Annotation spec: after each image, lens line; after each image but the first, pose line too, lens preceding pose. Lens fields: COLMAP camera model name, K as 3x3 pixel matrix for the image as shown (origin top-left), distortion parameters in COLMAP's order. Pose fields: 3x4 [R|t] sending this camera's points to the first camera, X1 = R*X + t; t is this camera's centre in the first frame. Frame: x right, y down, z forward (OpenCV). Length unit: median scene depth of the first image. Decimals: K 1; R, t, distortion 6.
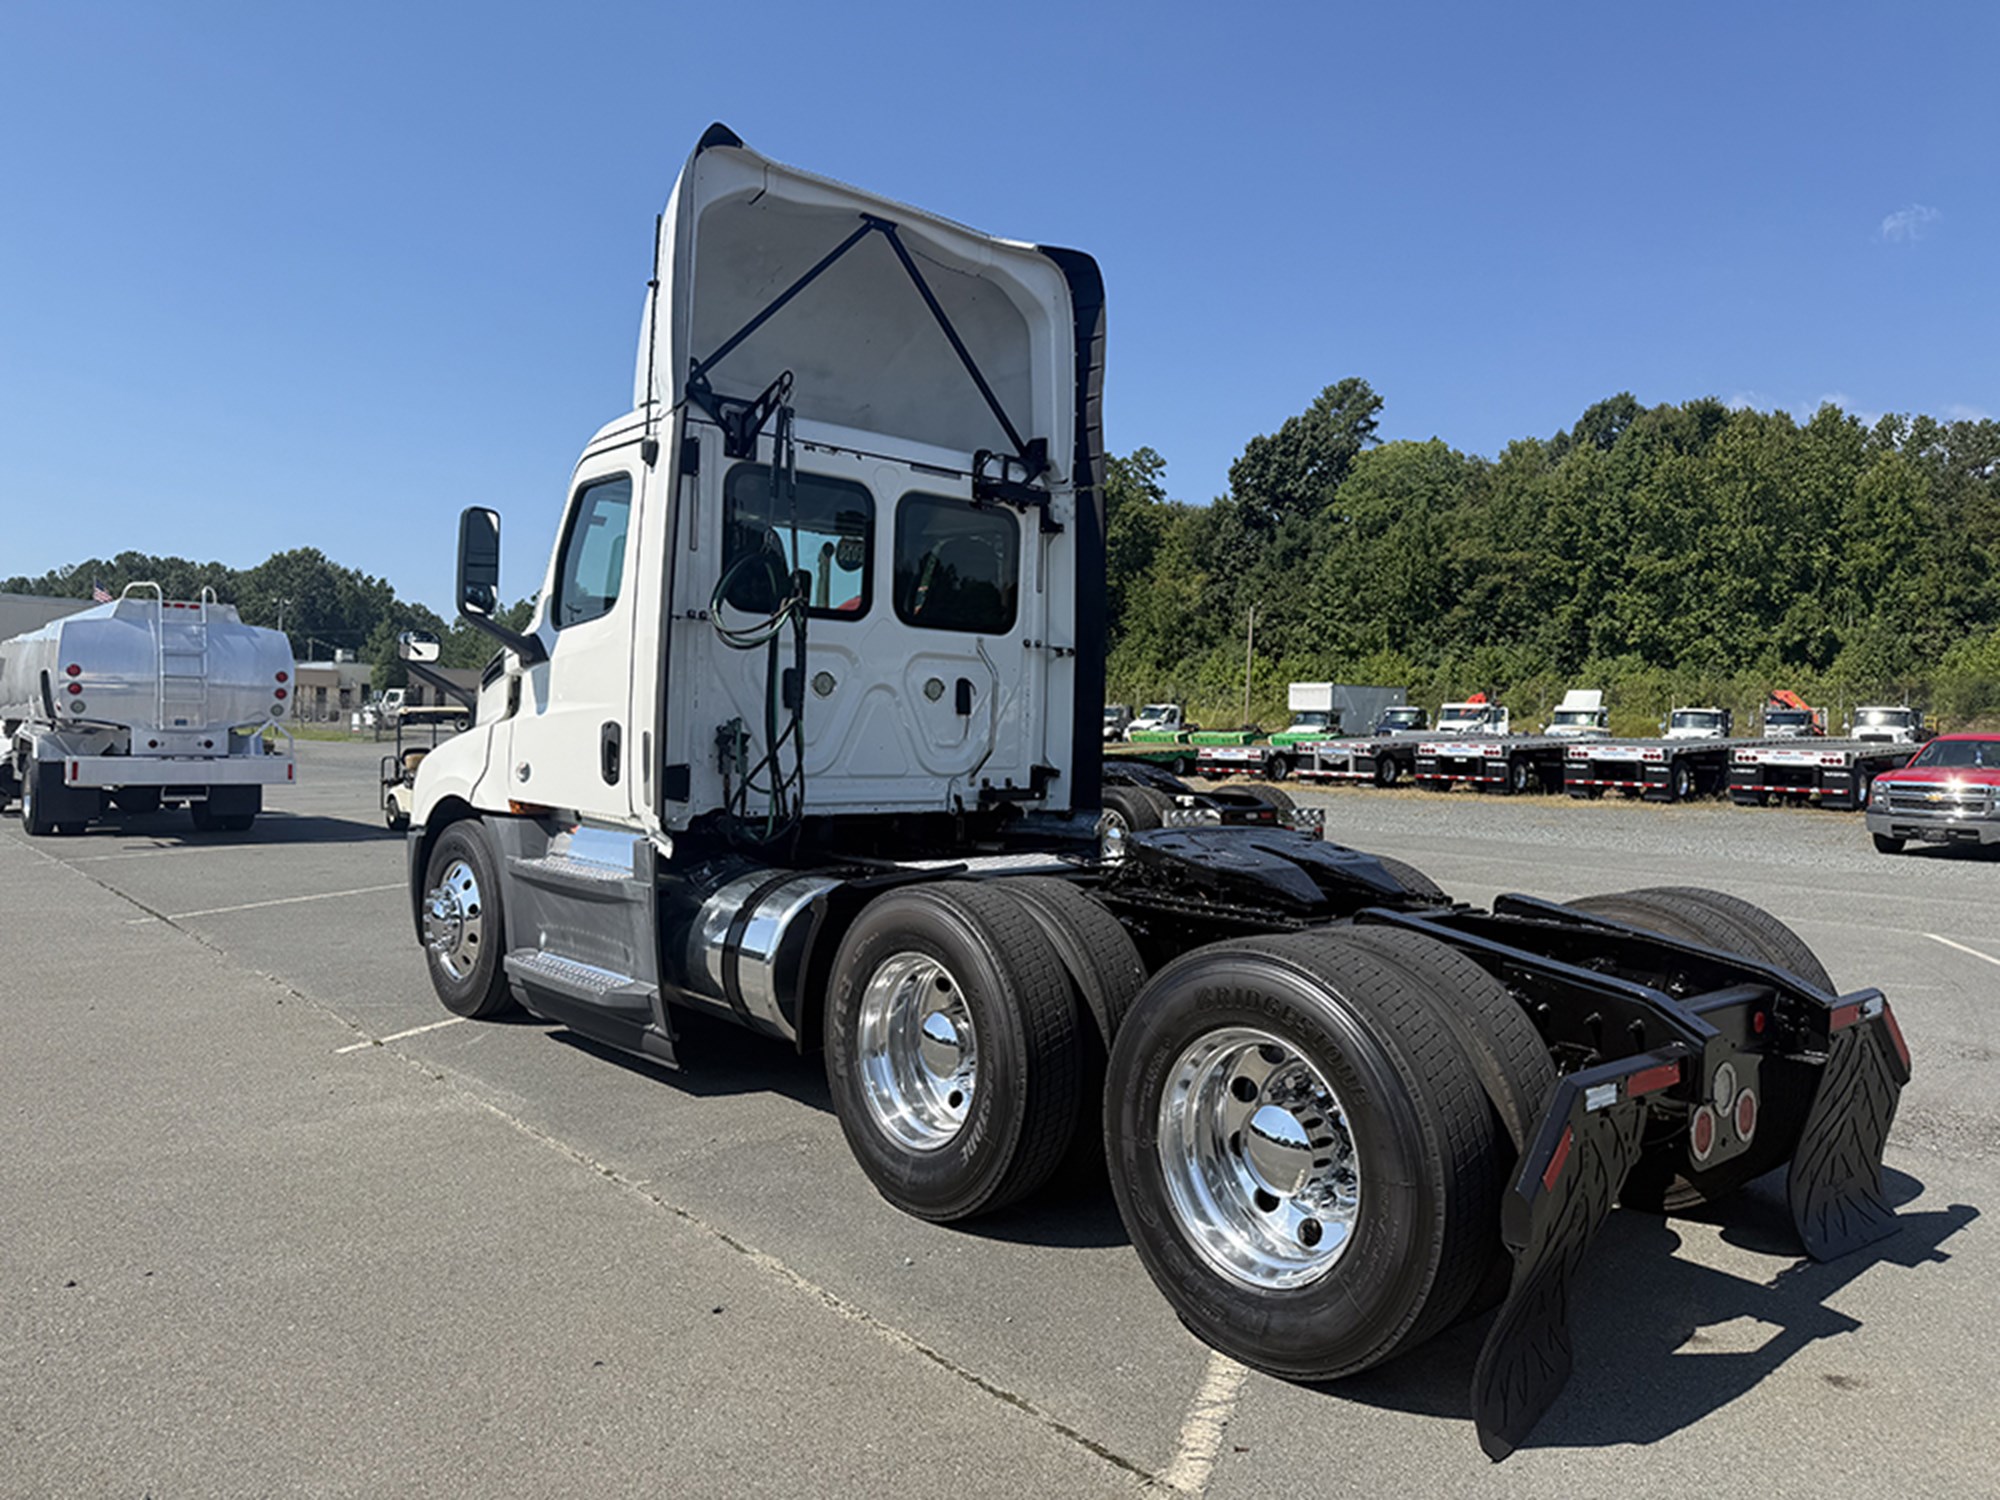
lens RADIAL K [[1401.4, 0, 985.2], [0, 1401.4, 746.1], [0, 0, 1]] dist [0.042052, -0.039403]
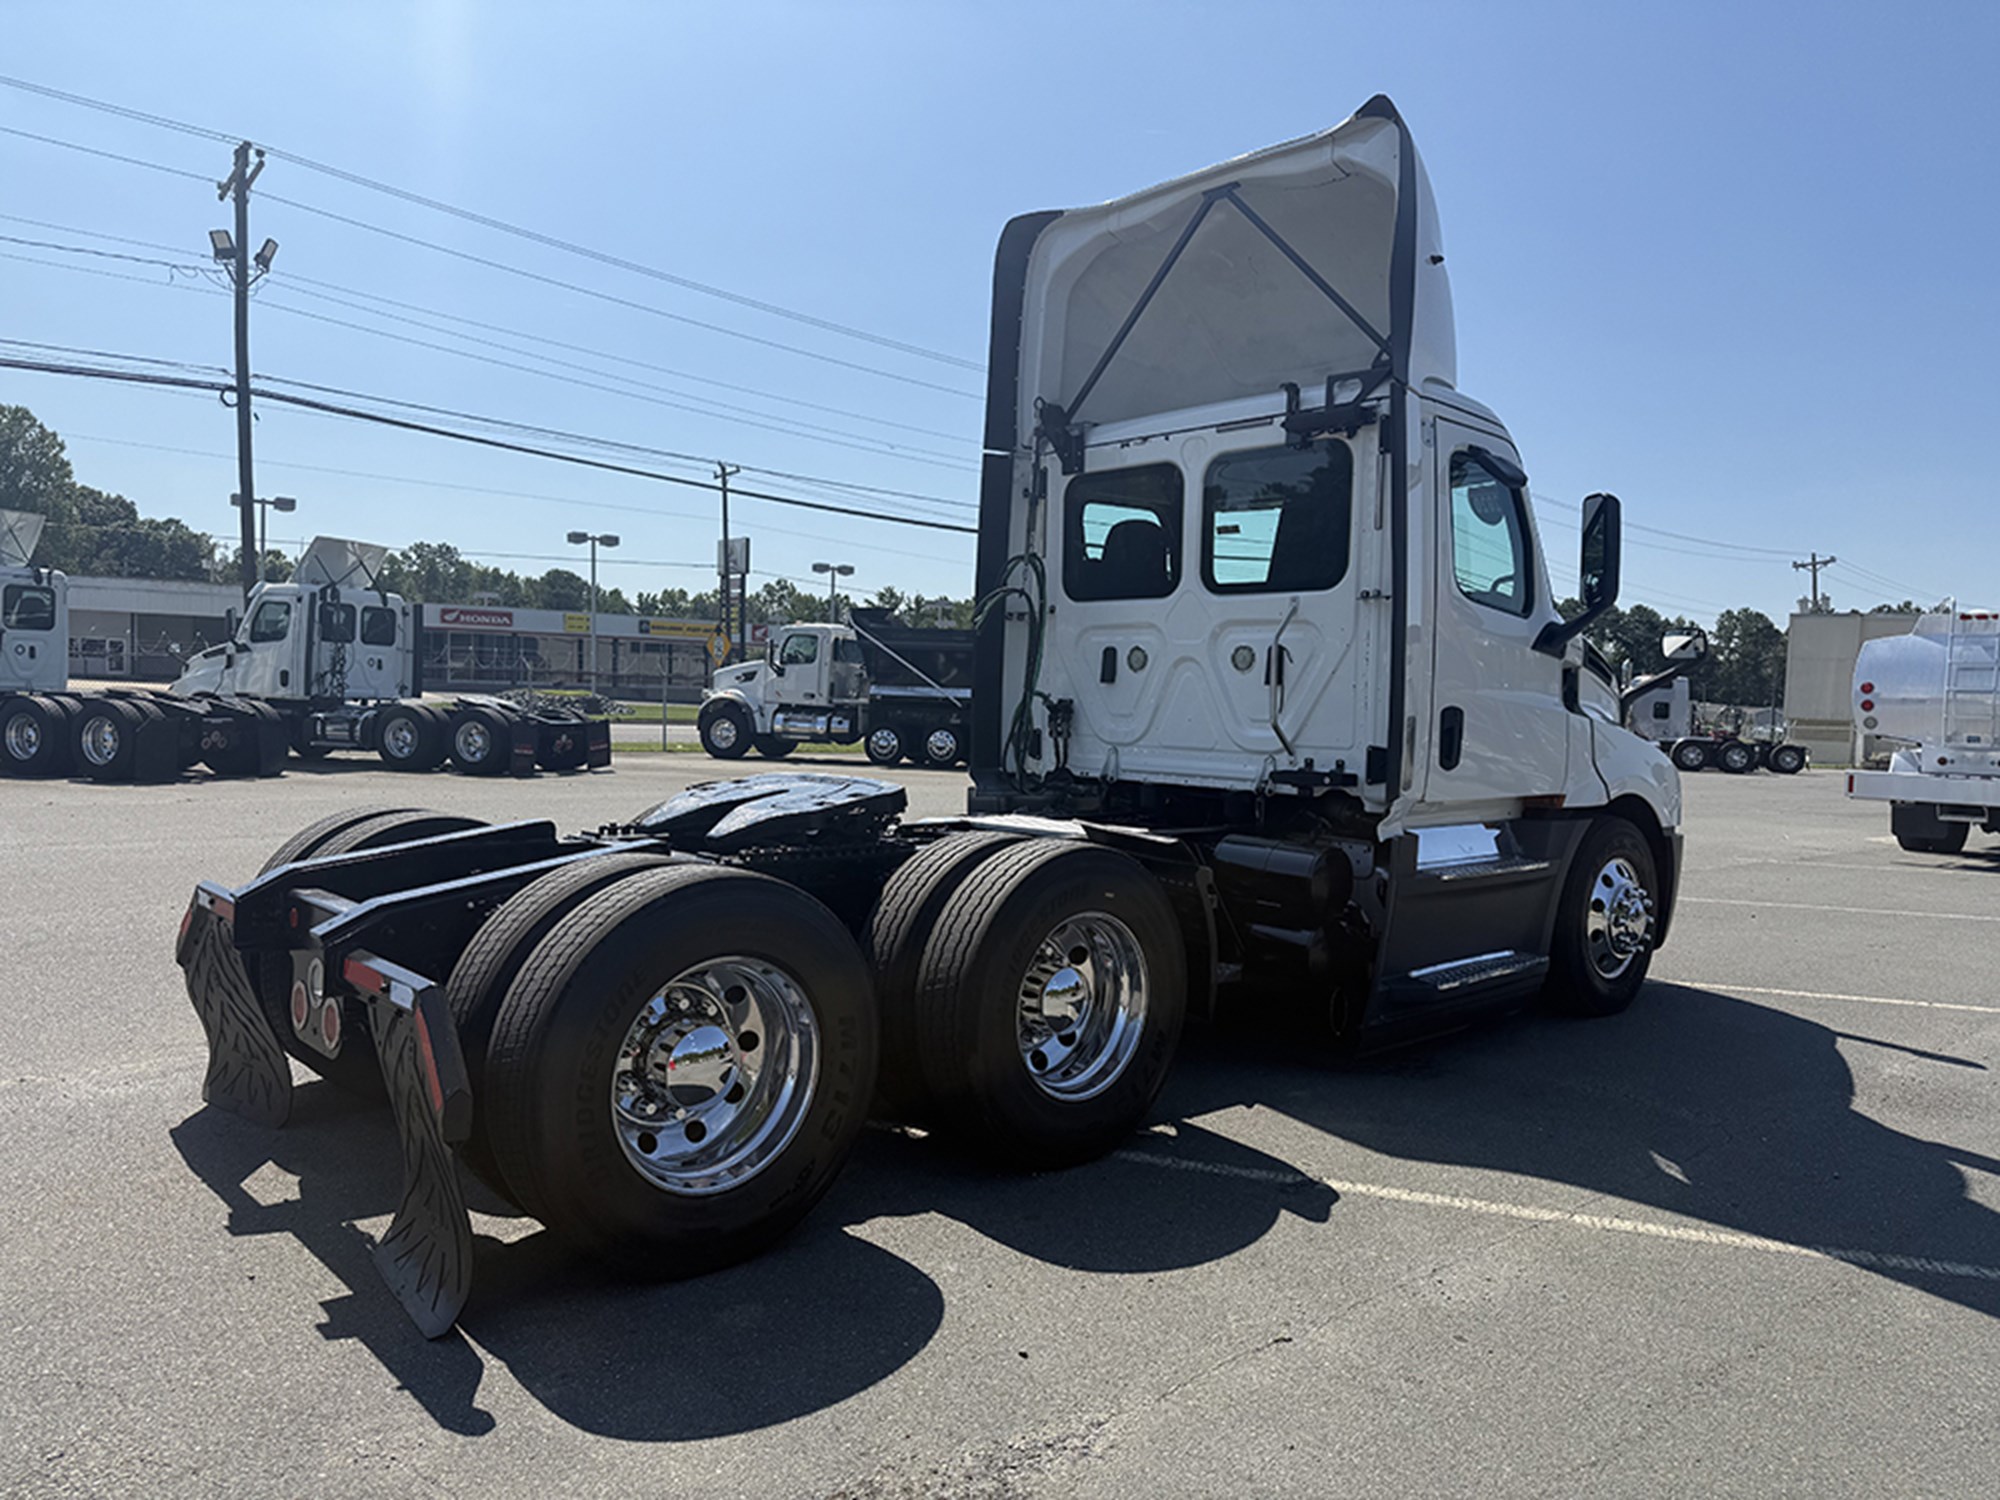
lens RADIAL K [[1401.4, 0, 1006.2], [0, 1401.4, 735.1], [0, 0, 1]] dist [0.042052, -0.039403]
pose [[0.006693, -0.005177, -0.999964, 0.856891], [-0.035867, 0.999342, -0.005414, 0.020314], [0.999334, 0.035902, 0.006503, 0.803635]]
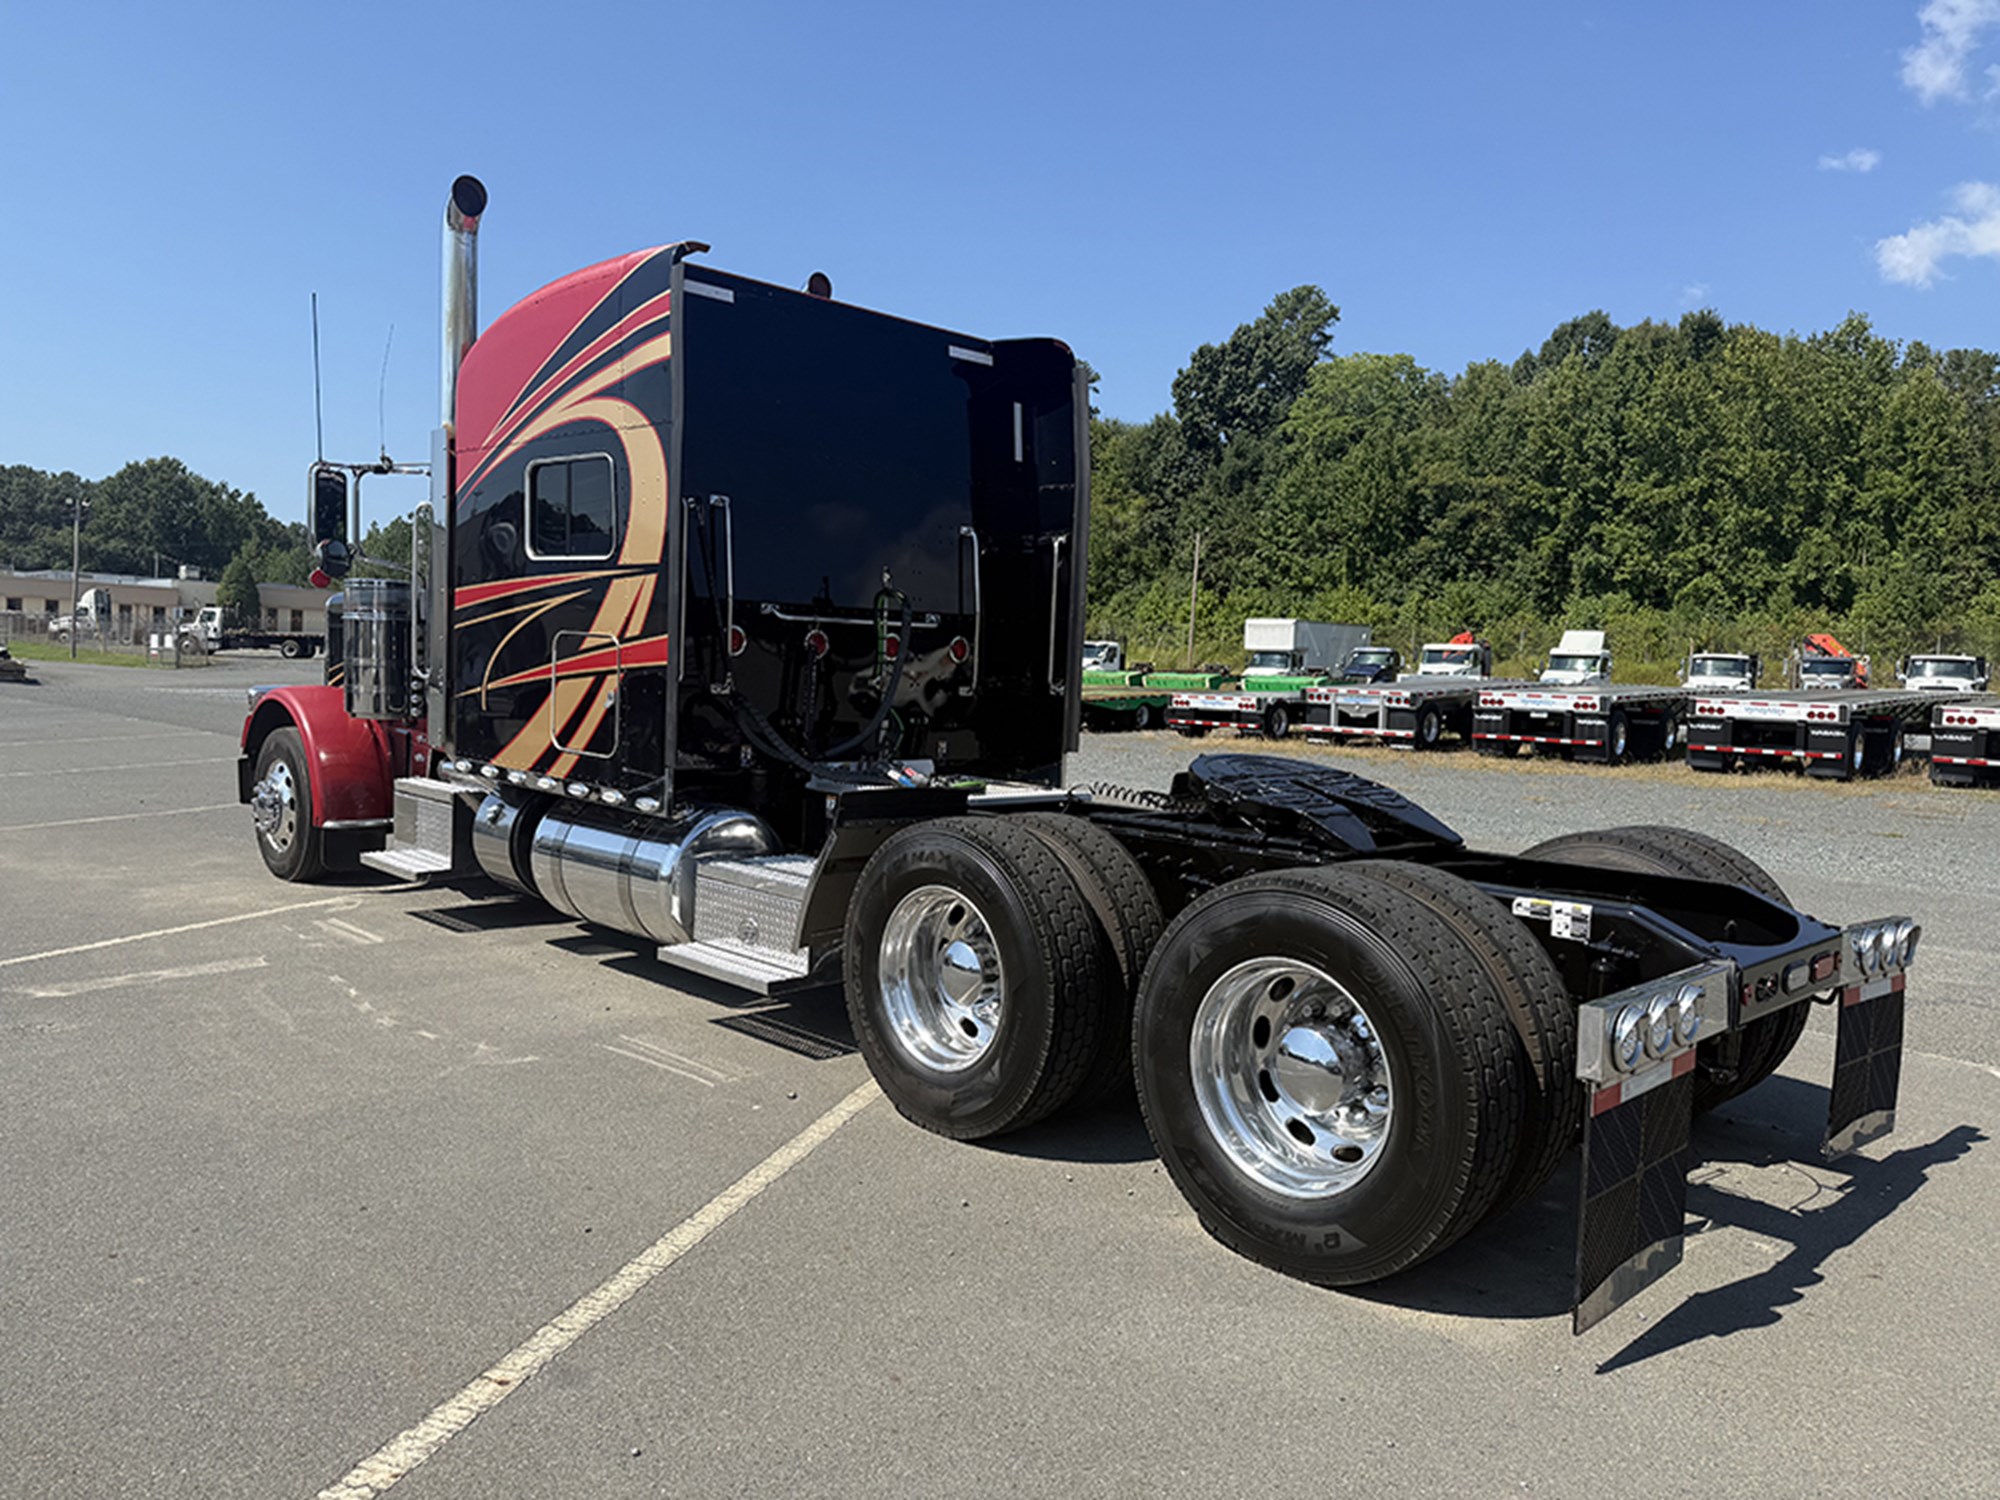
lens RADIAL K [[1401.4, 0, 994.3], [0, 1401.4, 784.7], [0, 0, 1]] dist [0.042052, -0.039403]
pose [[0.997688, 0.010451, 0.067150, 0.001546], [-0.015190, 0.997400, 0.070444, -0.000620], [-0.066240, -0.071301, 0.995253, 0.108290]]
